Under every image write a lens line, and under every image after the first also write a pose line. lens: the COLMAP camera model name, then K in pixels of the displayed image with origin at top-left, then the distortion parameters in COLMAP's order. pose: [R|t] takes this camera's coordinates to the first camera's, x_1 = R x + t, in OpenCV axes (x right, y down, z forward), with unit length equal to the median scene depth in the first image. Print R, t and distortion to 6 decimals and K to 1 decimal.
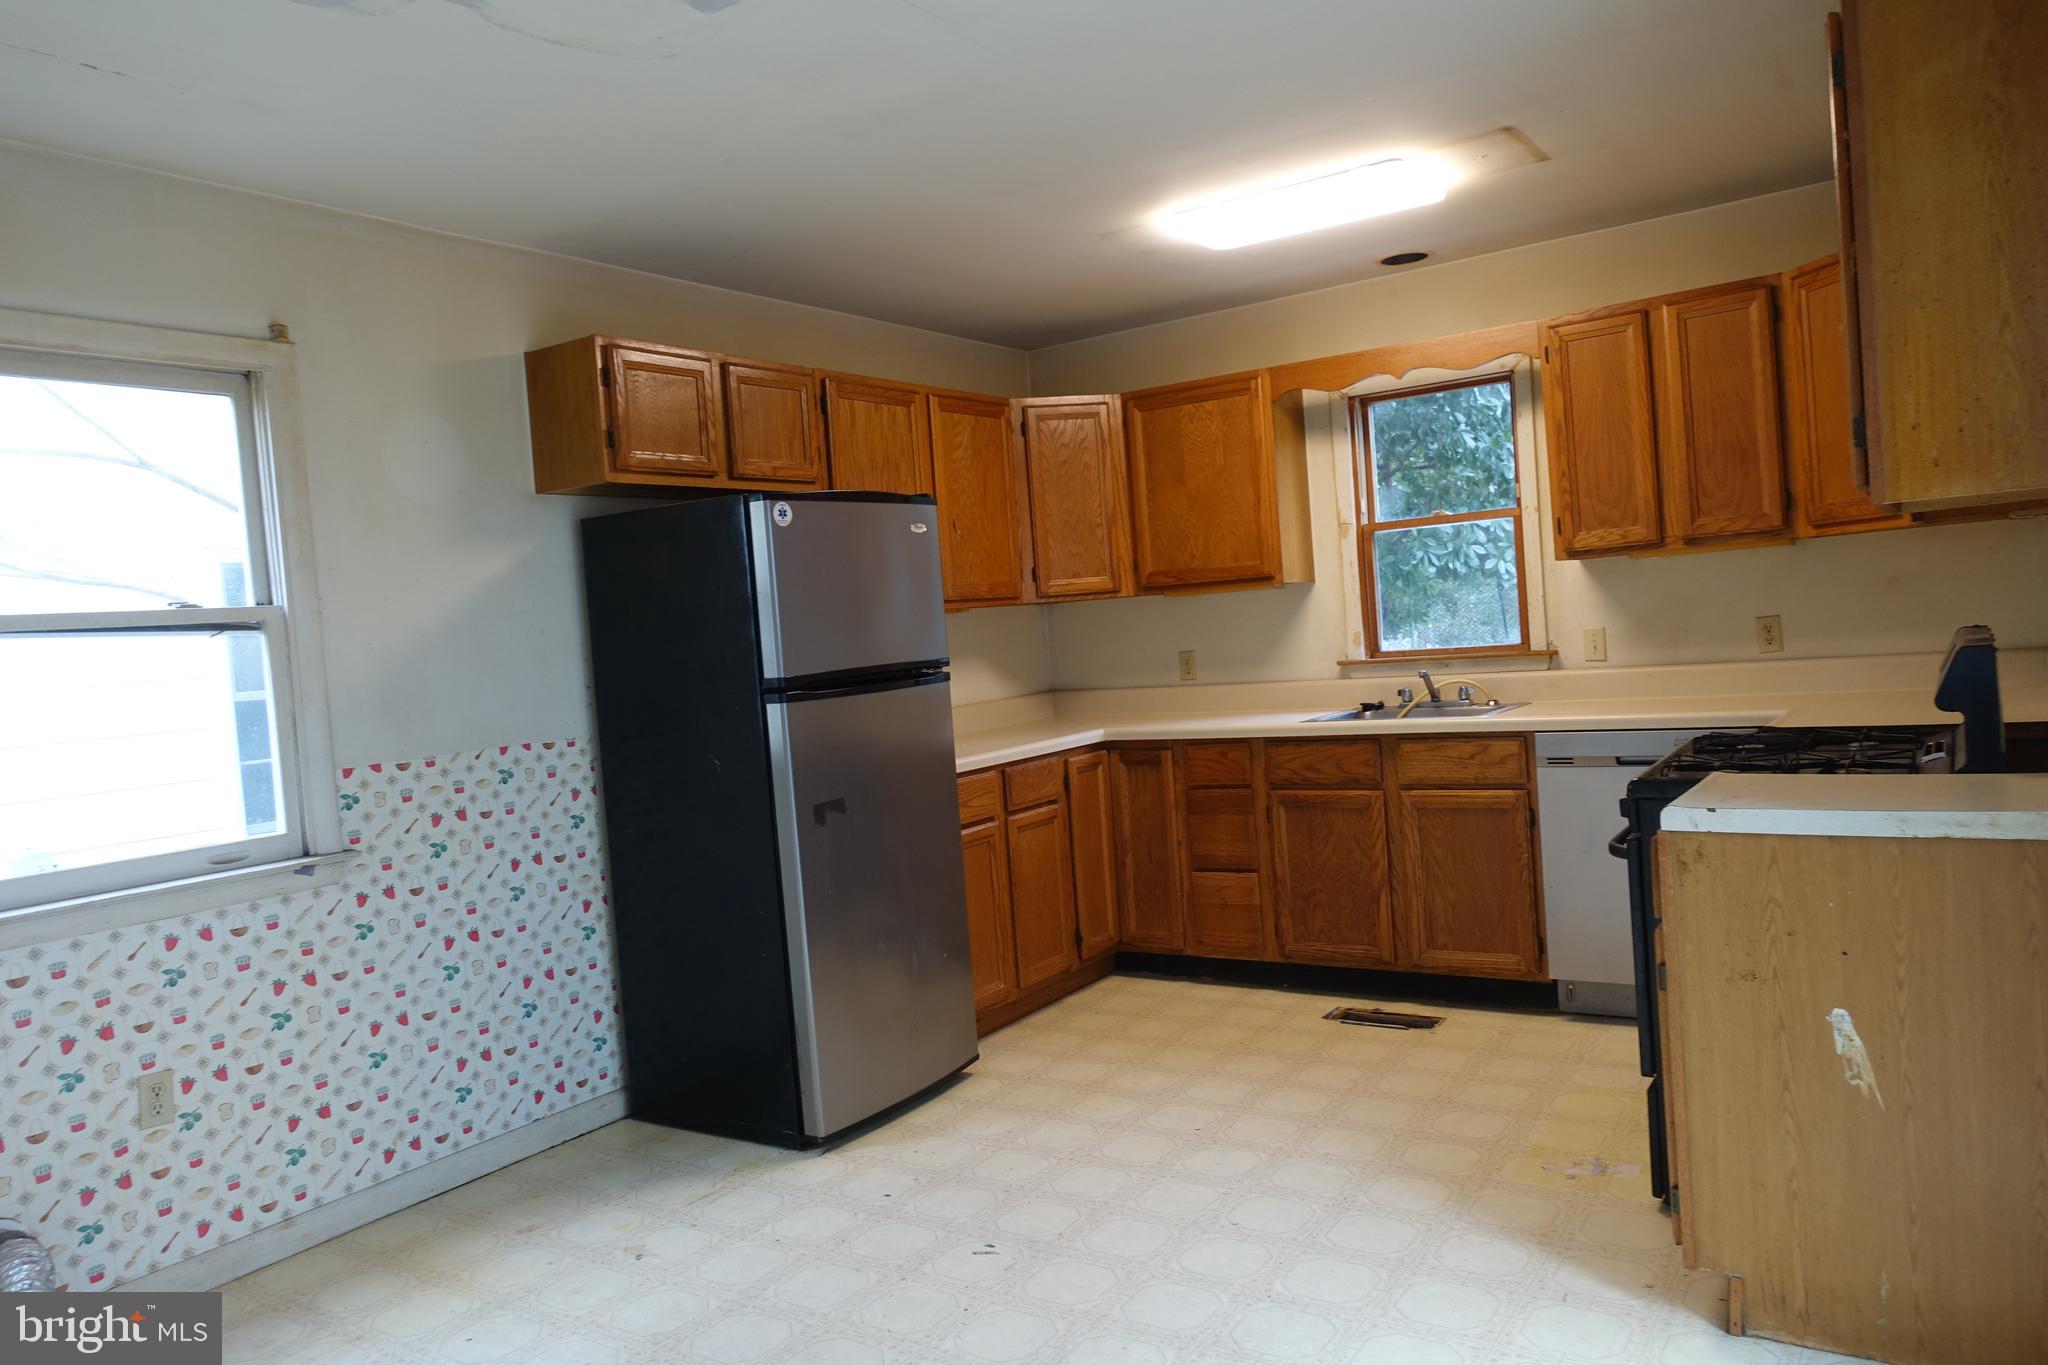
lens RADIAL K [[1408.8, 0, 1024.0], [0, 1408.8, 680.1], [0, 0, 1]] dist [0.004336, -0.001198]
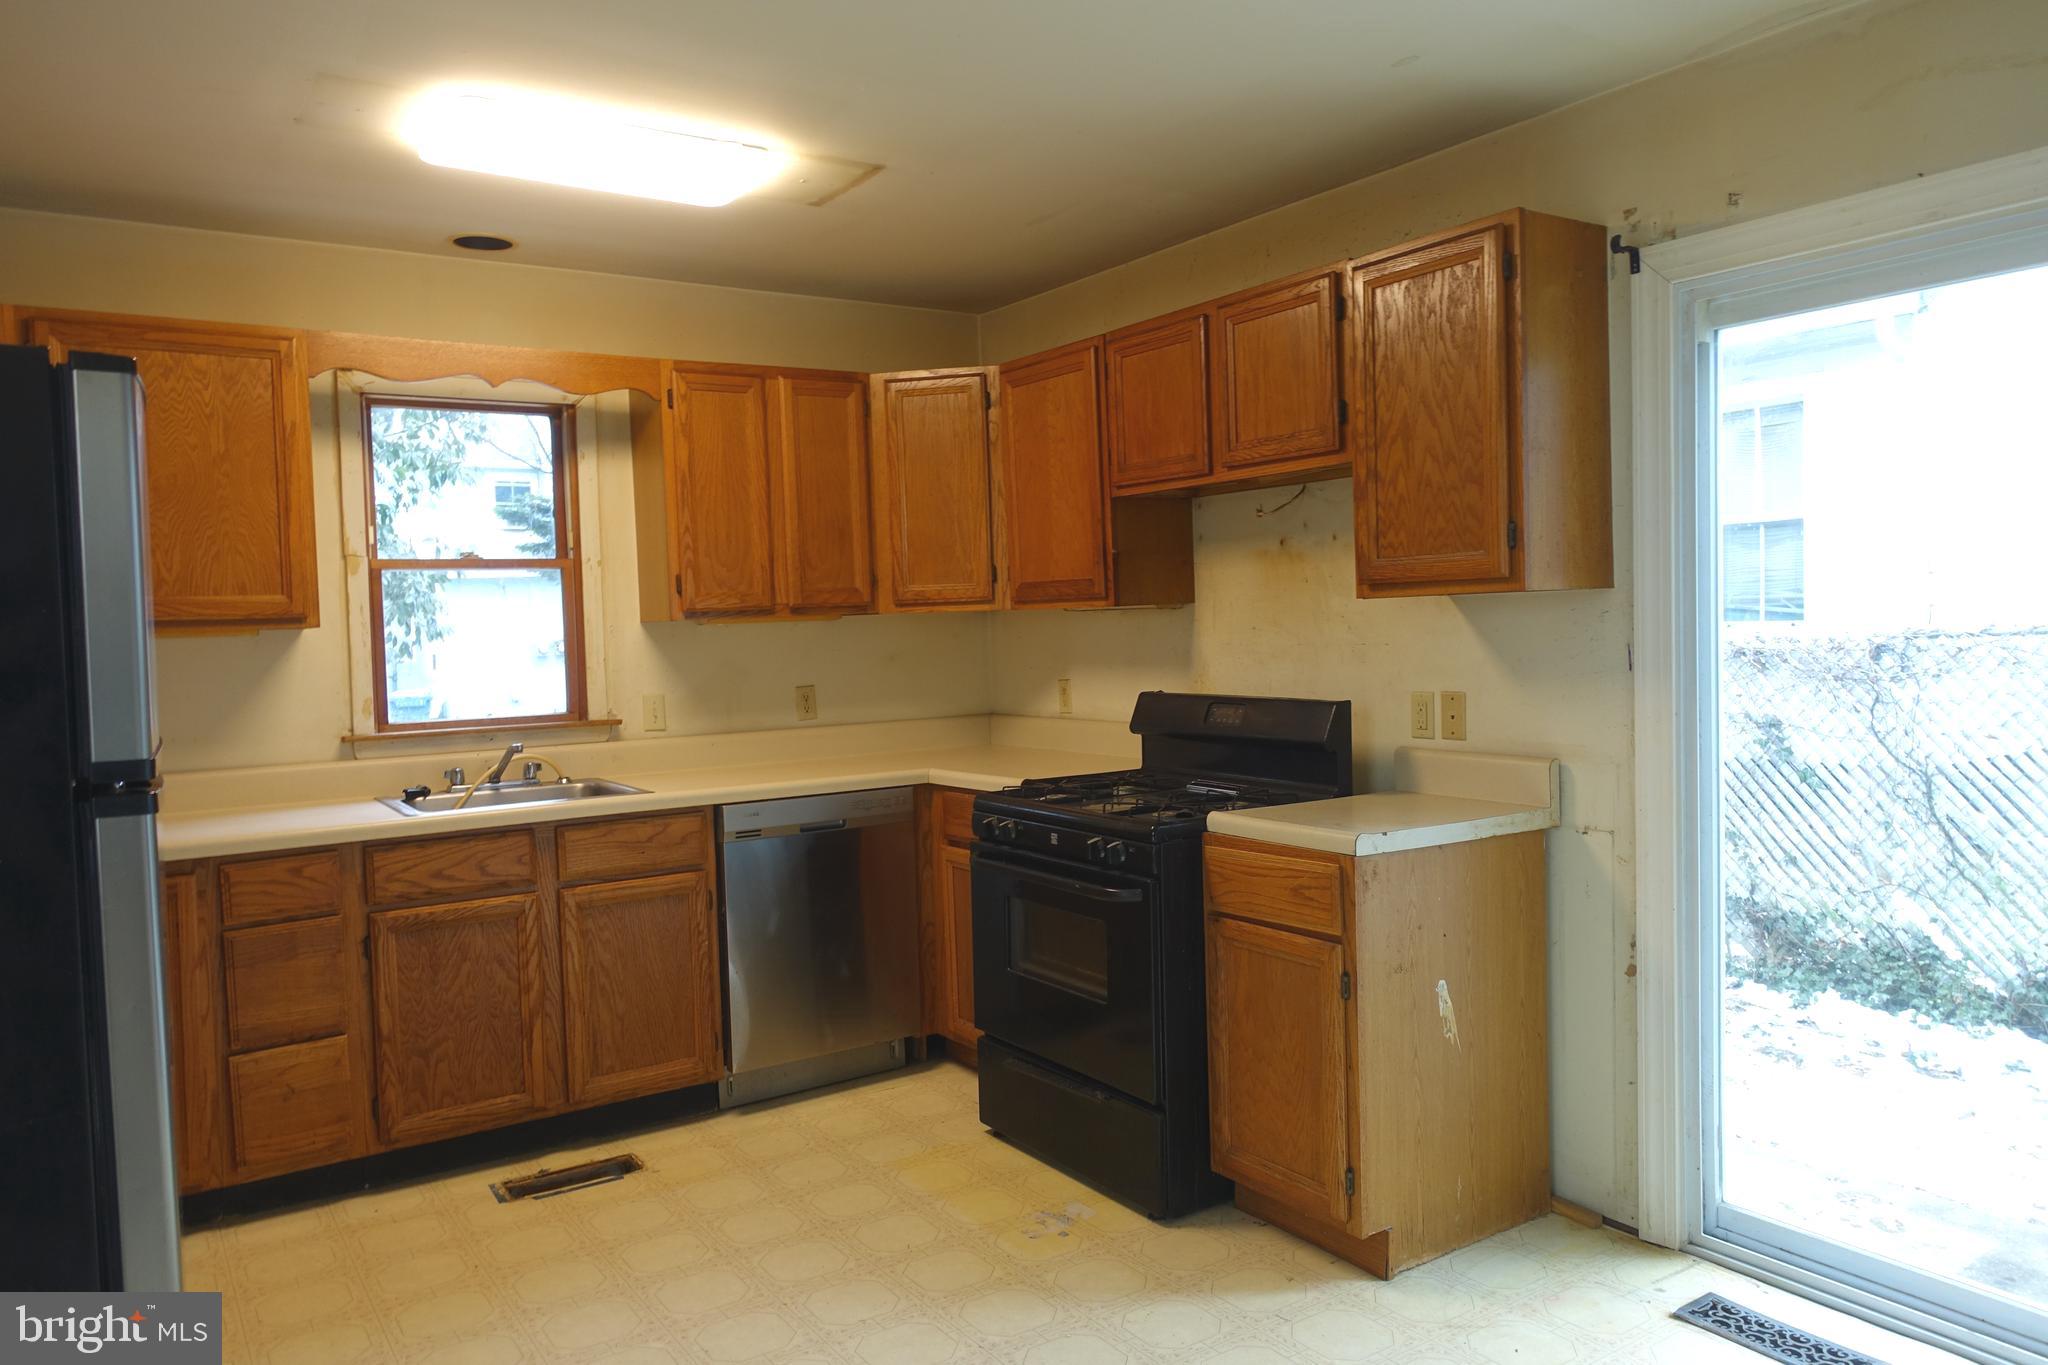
lens RADIAL K [[1408.8, 0, 1029.1], [0, 1408.8, 679.2], [0, 0, 1]] dist [0.004336, -0.001198]
pose [[0.382411, 0.026971, 0.923599, -0.388481], [0.034744, 0.998447, -0.043543, 0.001755], [-0.923339, 0.048741, 0.380880, 0.436806]]
